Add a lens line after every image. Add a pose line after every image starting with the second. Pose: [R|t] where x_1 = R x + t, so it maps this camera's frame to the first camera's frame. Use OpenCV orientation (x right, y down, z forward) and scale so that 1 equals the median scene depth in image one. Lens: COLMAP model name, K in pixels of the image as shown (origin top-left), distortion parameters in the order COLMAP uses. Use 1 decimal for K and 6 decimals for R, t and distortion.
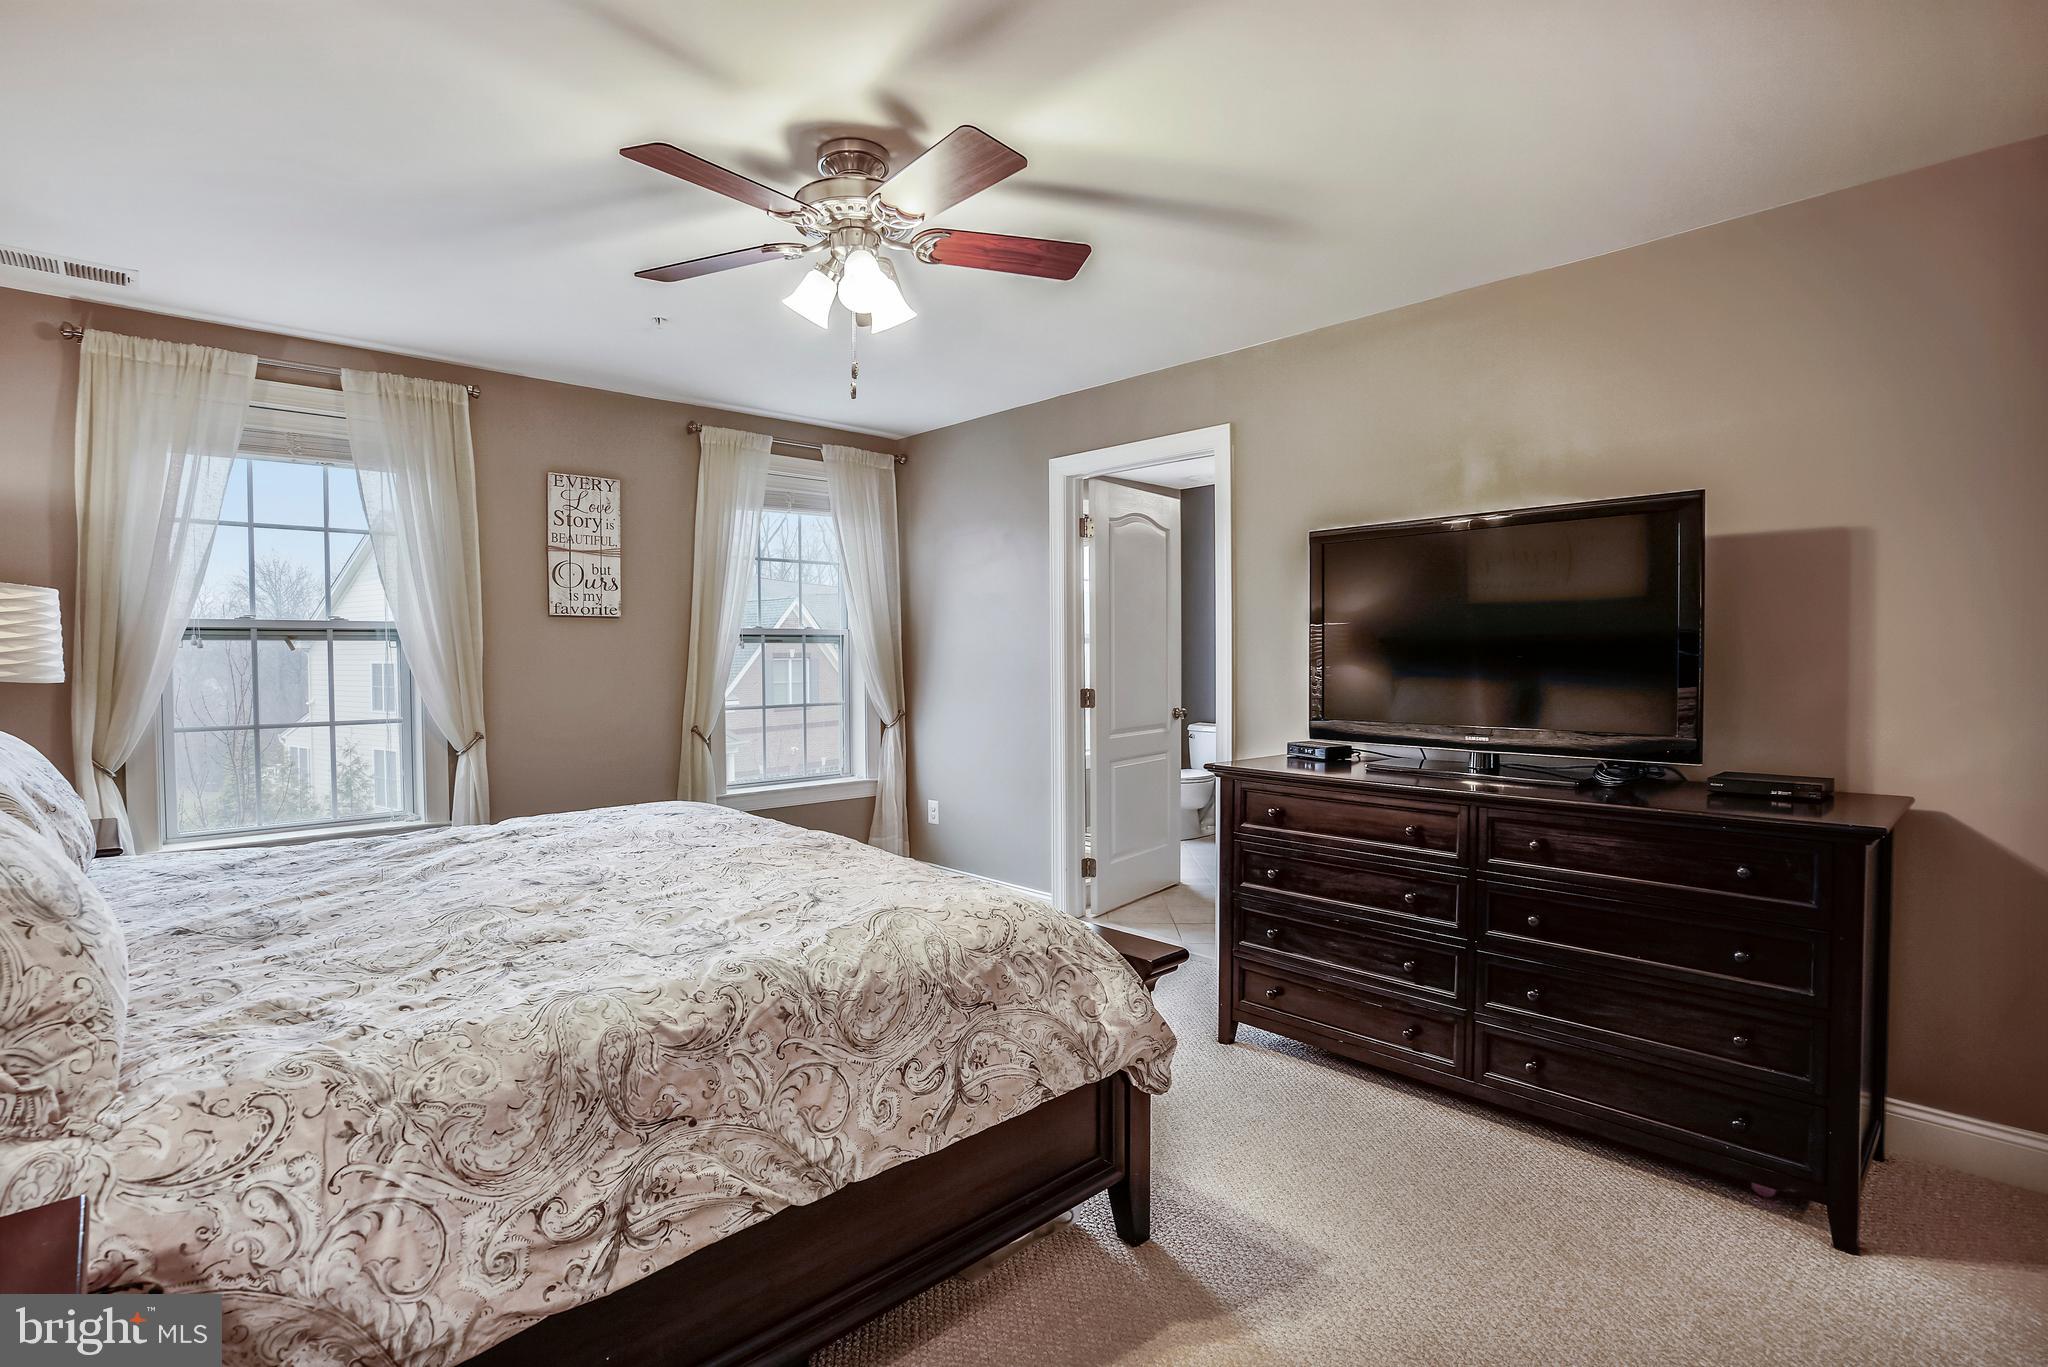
lens RADIAL K [[966.9, 0, 1016.7], [0, 966.9, 673.0], [0, 0, 1]] dist [-0.047430, 0.018740]
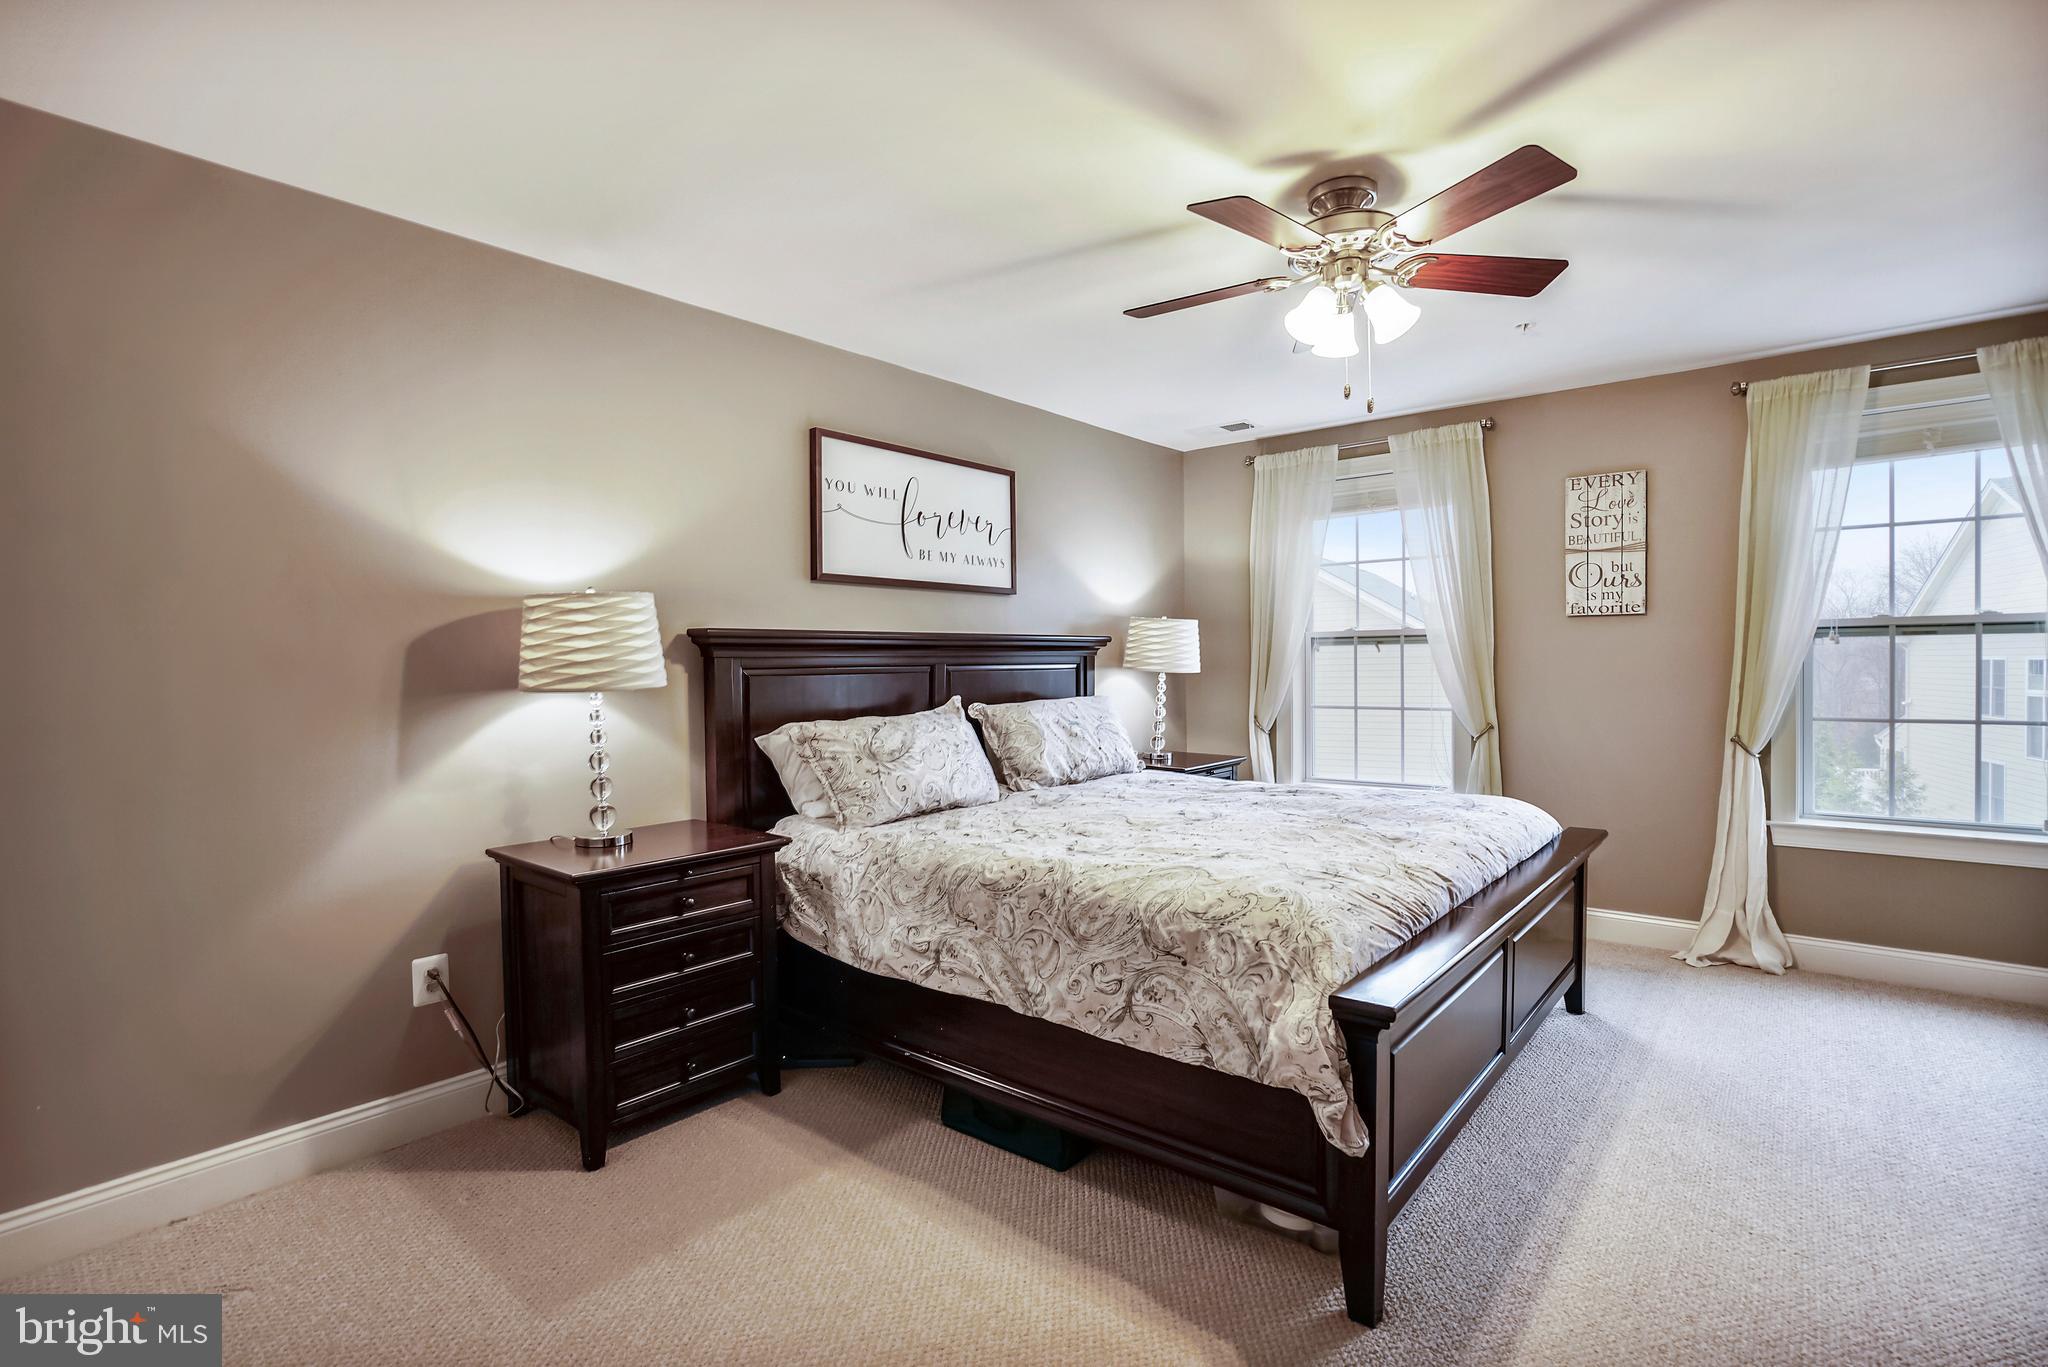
lens RADIAL K [[966.9, 0, 1016.7], [0, 966.9, 673.0], [0, 0, 1]] dist [-0.047430, 0.018740]
pose [[0.135174, 0.013838, -0.990725, 1.105634], [-0.009654, 0.999873, 0.012649, -0.014187], [0.990775, 0.007855, 0.135290, 0.650421]]
